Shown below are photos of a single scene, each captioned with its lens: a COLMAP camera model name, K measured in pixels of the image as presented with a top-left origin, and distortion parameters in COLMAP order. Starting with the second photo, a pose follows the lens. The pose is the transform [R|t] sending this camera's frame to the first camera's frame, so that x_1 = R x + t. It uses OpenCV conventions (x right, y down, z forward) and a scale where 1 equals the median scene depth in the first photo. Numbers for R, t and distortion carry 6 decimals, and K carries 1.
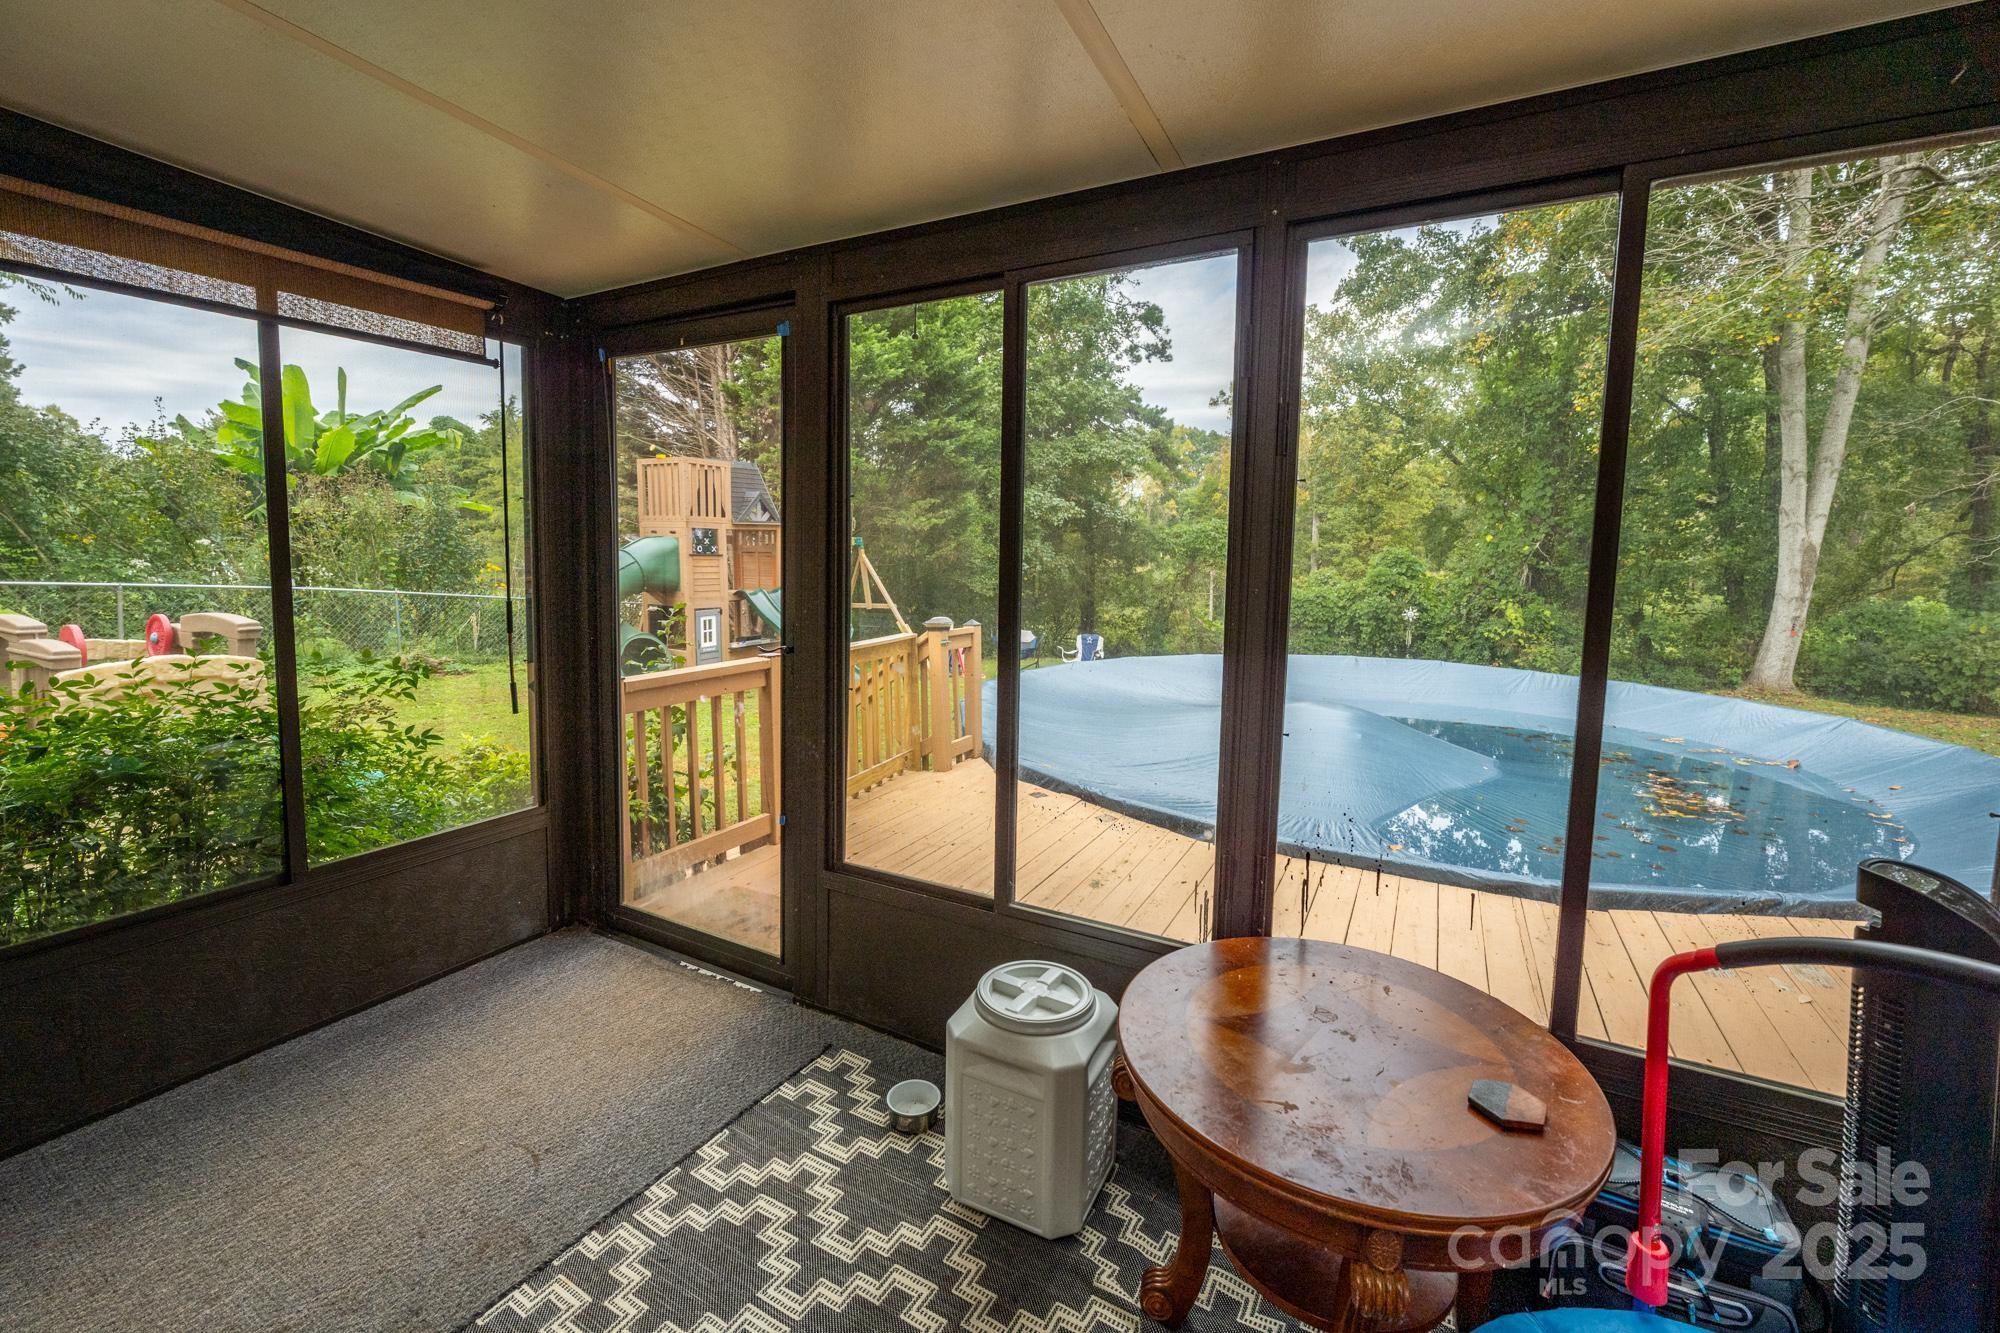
lens RADIAL K [[819.1, 0, 1001.0], [0, 819.1, 616.8], [0, 0, 1]] dist [-0.005901, 0.000076]
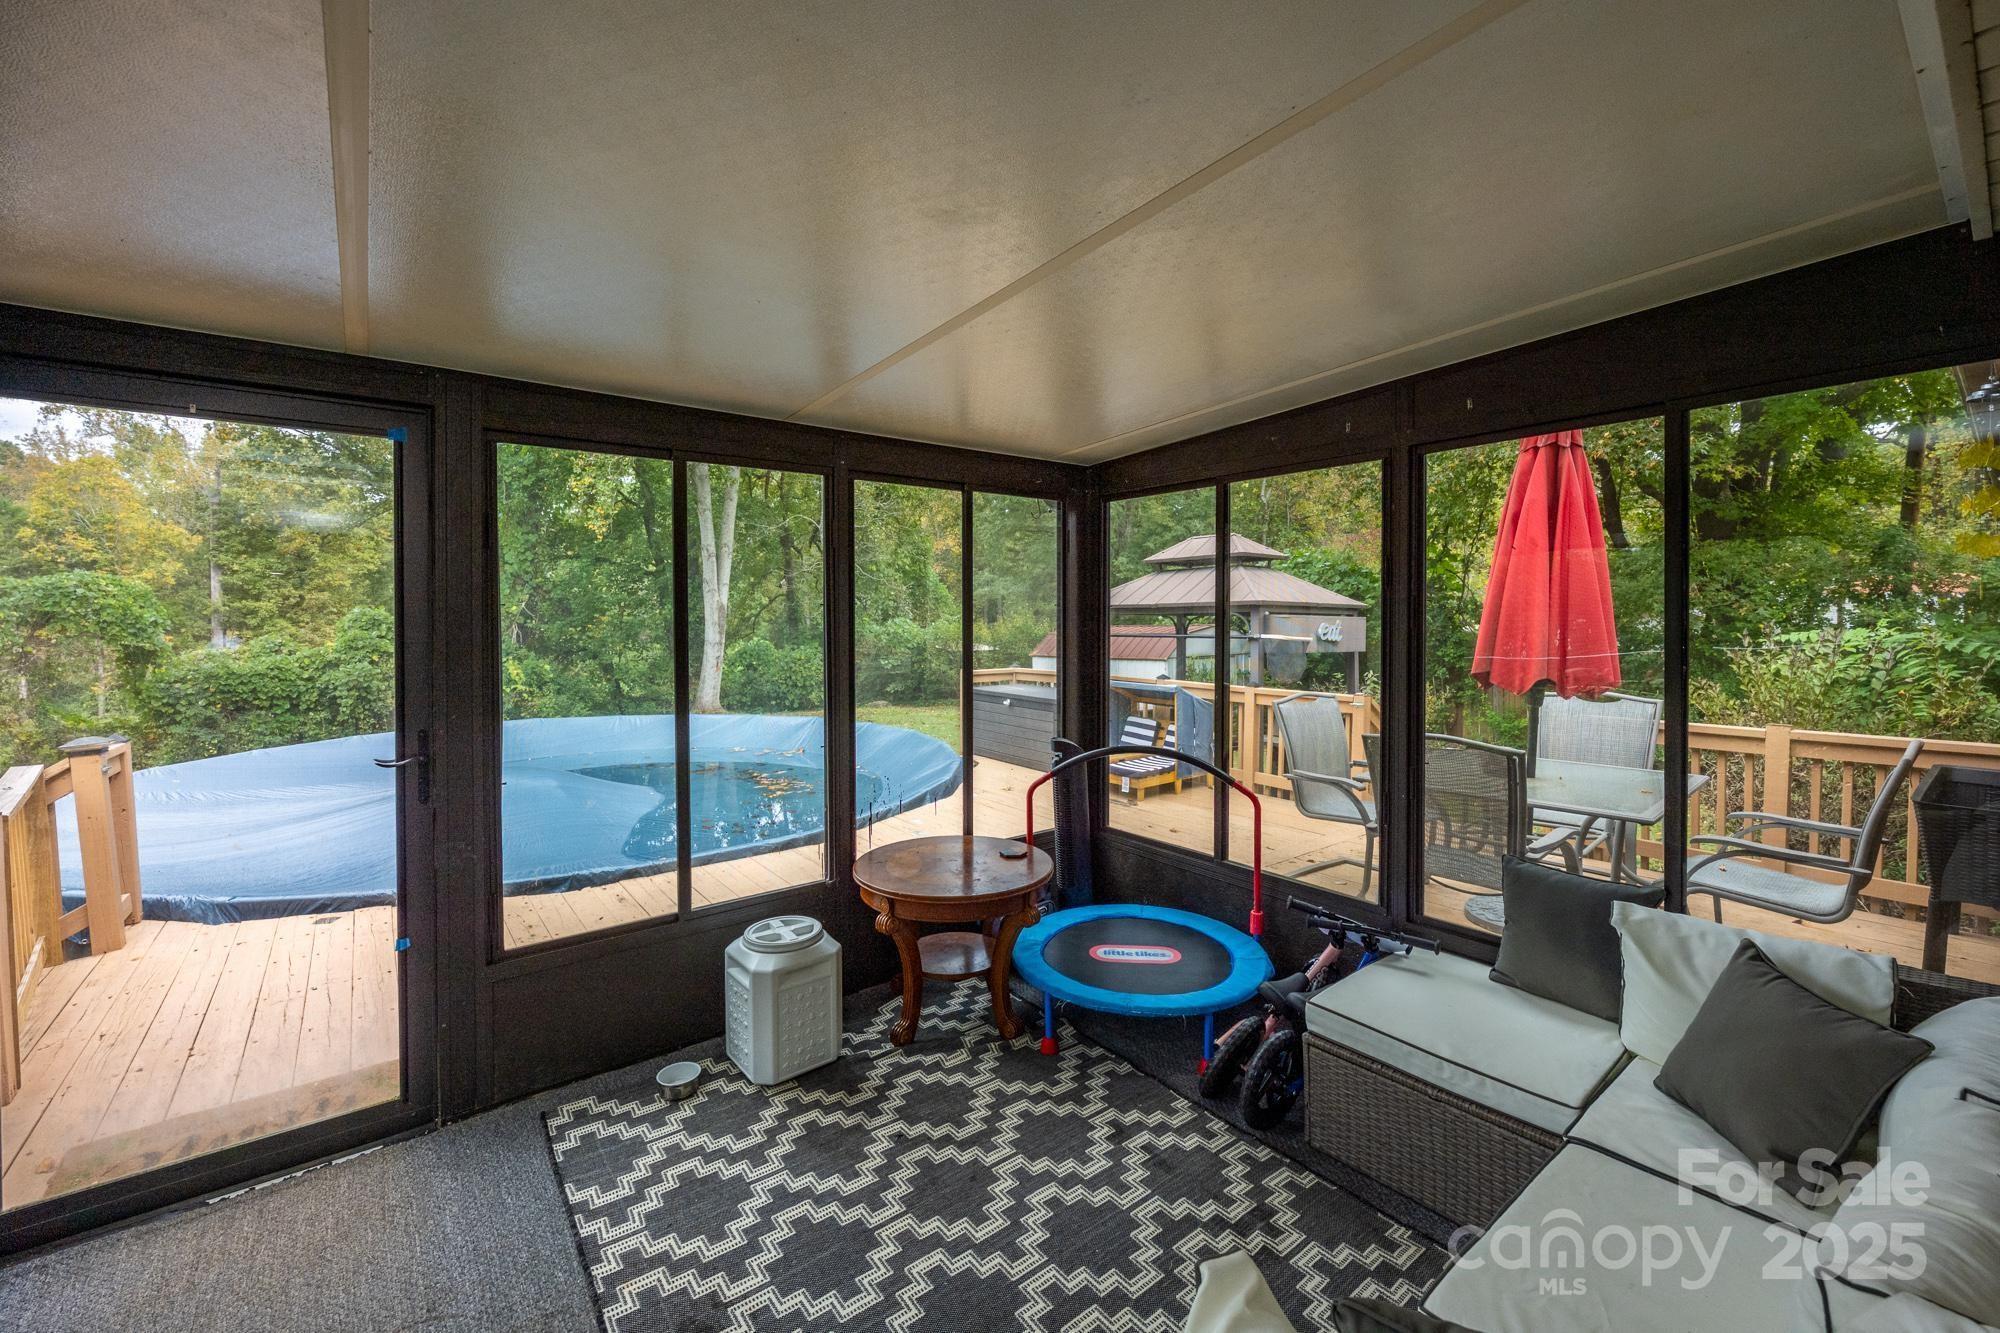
lens RADIAL K [[819.1, 0, 1001.0], [0, 819.1, 616.8], [0, 0, 1]] dist [-0.005901, 0.000076]
pose [[0.397619, -0.019146, 0.917351, -0.875537], [0.081461, 0.996571, -0.014510, -0.059807], [-0.913927, 0.080498, 0.397815, -0.032829]]
